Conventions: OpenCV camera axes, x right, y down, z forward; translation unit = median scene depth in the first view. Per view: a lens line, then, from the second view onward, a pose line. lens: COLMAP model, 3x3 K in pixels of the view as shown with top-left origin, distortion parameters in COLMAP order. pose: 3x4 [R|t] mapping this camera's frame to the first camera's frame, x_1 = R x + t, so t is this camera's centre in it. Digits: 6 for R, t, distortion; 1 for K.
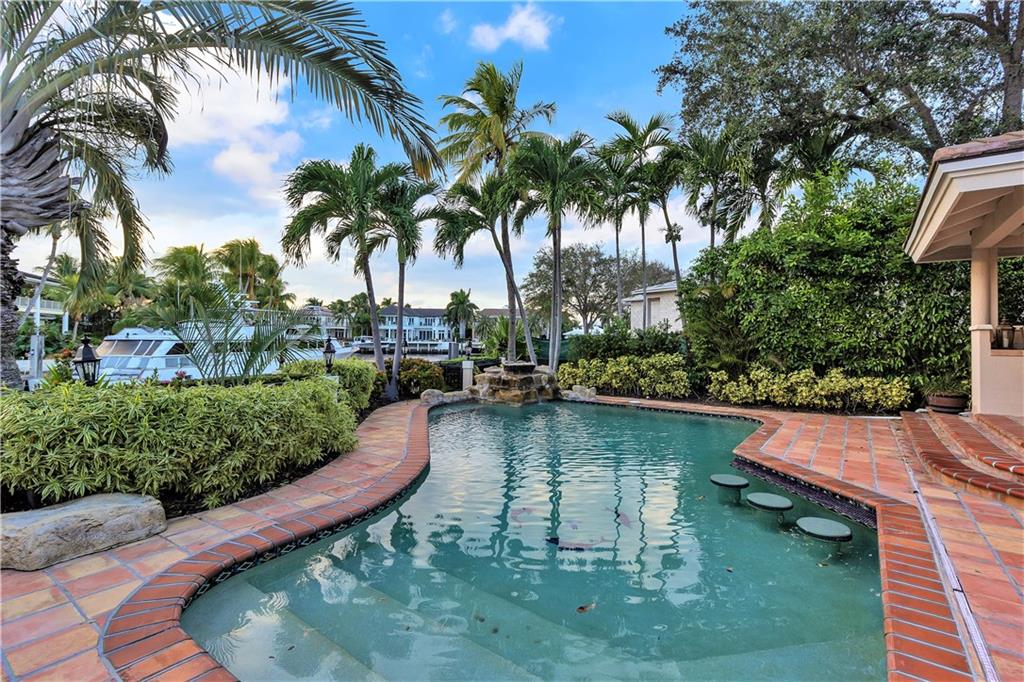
lens RADIAL K [[472.5, 0, 513.3], [0, 472.5, 332.4], [0, 0, 1]] dist [0.002471, 0.001180]
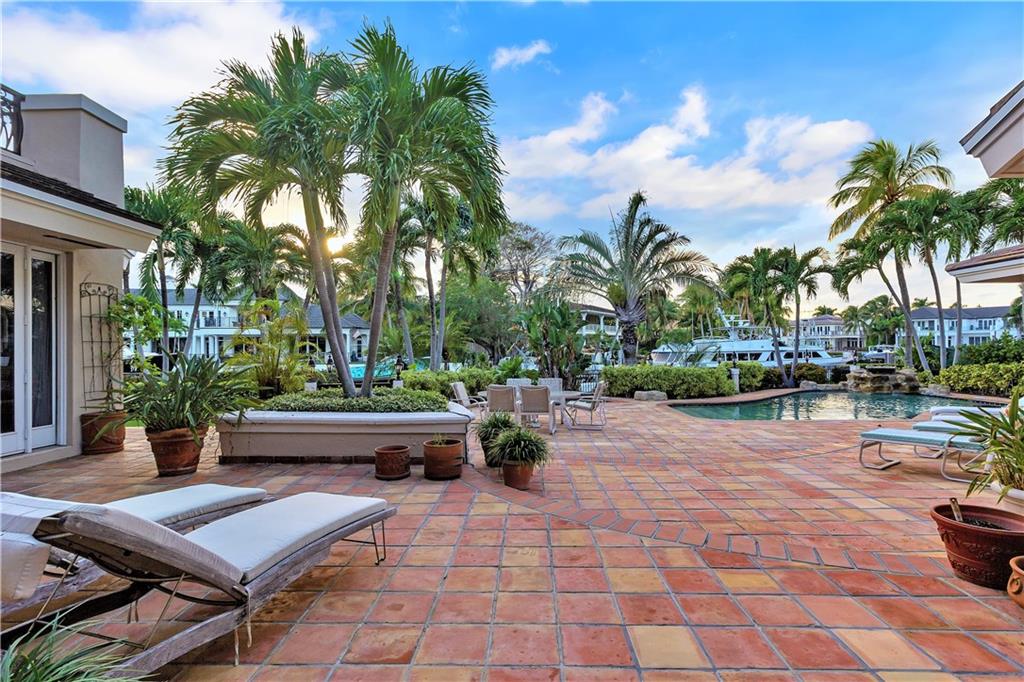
lens RADIAL K [[500.3, 0, 511.6], [0, 500.3, 346.8], [0, 0, 1]] dist [0.001929, 0.000418]
pose [[0.555208, -0.016850, -0.831541, 0.658393], [0.024091, 0.999701, -0.004172, -0.016244], [0.831362, -0.017717, 0.555448, -0.778878]]
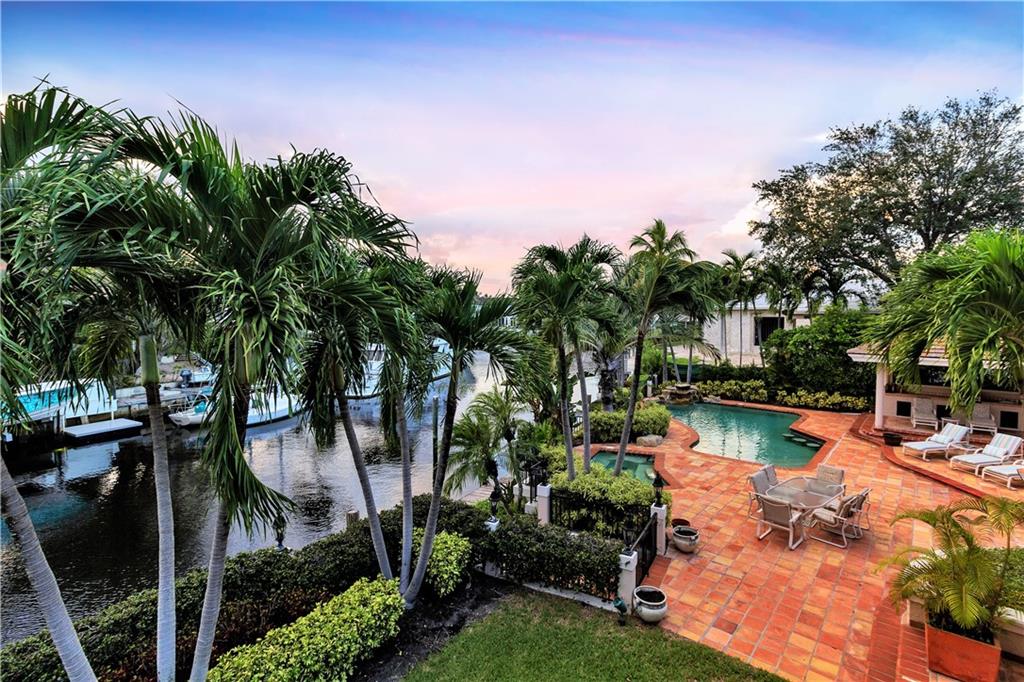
lens RADIAL K [[500.3, 0, 502.7], [0, 500.3, 325.8], [0, 0, 1]] dist [0.001929, 0.000418]
pose [[0.996474, -0.002388, -0.083864, -0.600320], [0.005995, 0.999066, 0.042794, -0.297616], [0.083683, -0.043145, 0.995558, -1.274321]]
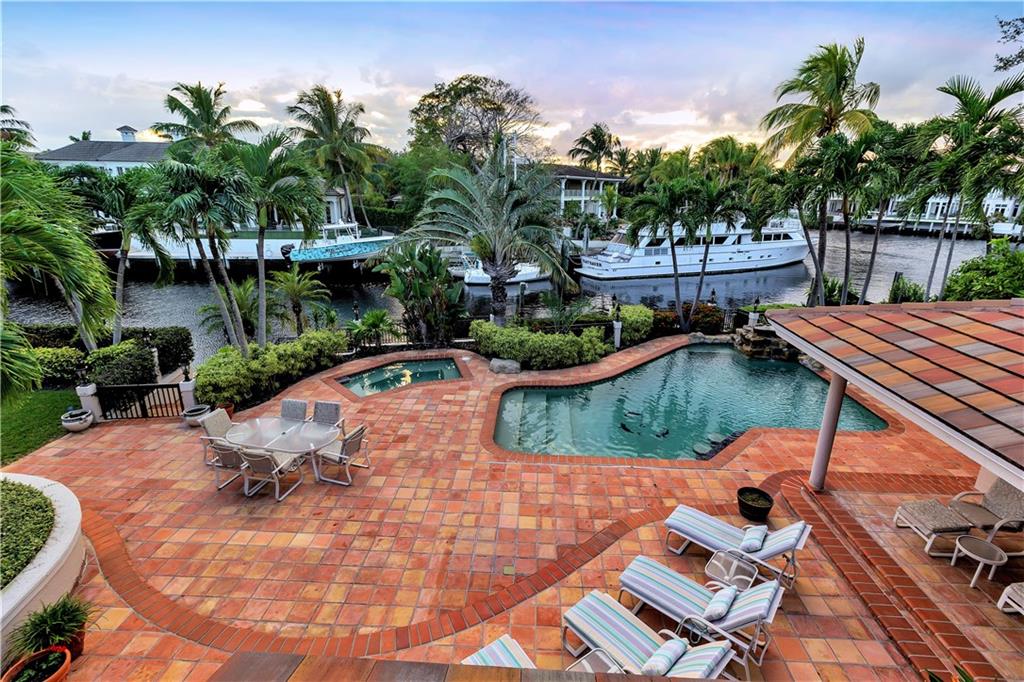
lens RADIAL K [[472.5, 0, 533.1], [0, 472.5, 336.1], [0, 0, 1]] dist [0.002471, 0.001180]
pose [[0.559555, 0.253553, -0.789056, 0.719222], [-0.000832, 0.952225, 0.305396, -0.327761], [0.828793, -0.170229, 0.533034, -0.288397]]
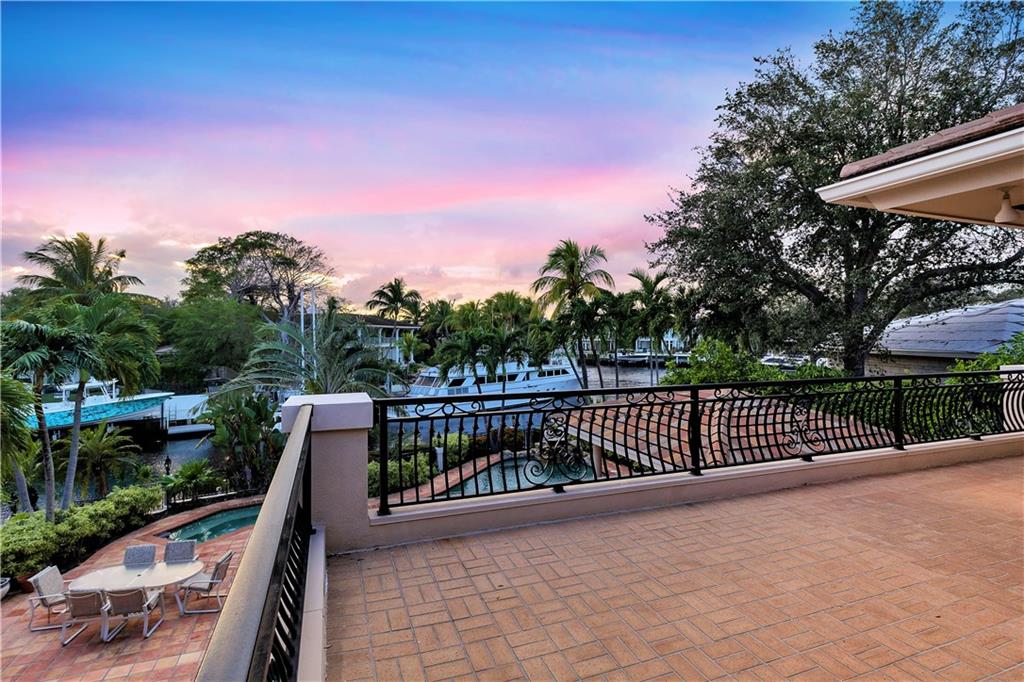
lens RADIAL K [[500.3, 0, 525.2], [0, 500.3, 336.2], [0, 0, 1]] dist [0.001929, 0.000418]
pose [[0.838581, -0.005248, -0.544751, 0.916833], [0.015339, 0.999785, 0.013982, -0.338628], [0.544560, -0.020081, 0.838481, -0.587026]]
